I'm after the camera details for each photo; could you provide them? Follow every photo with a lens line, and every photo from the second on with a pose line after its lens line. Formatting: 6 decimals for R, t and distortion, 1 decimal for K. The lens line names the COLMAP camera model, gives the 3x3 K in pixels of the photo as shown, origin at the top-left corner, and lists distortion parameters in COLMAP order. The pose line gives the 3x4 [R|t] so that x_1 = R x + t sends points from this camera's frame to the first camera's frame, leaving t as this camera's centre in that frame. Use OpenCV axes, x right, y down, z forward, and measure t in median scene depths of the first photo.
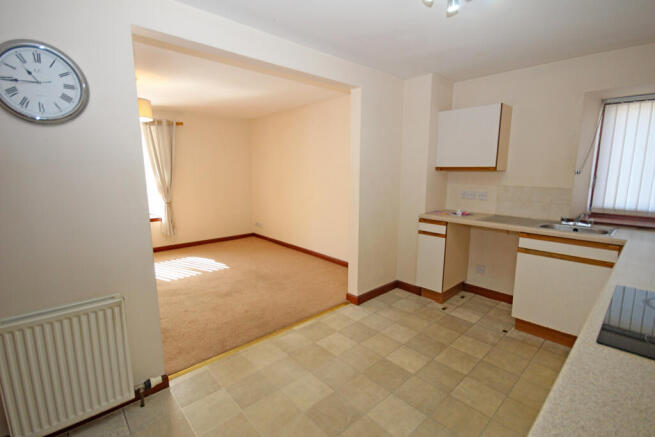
lens RADIAL K [[301.9, 0, 332.8], [0, 301.9, 219.3], [0, 0, 1]] dist [-0.003000, 0.000148]
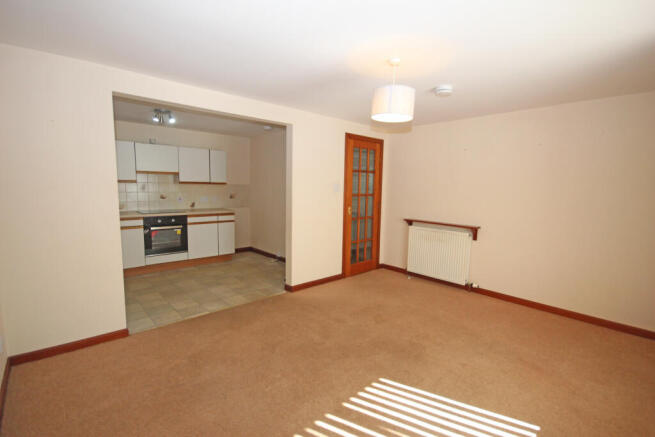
lens RADIAL K [[301.9, 0, 332.8], [0, 301.9, 219.3], [0, 0, 1]] dist [-0.003000, 0.000148]
pose [[-0.999737, -0.022937, -0.000713, -0.656817], [-0.022272, 0.962275, 0.271167, -0.366402], [-0.005533, 0.271111, -0.962532, 2.186676]]
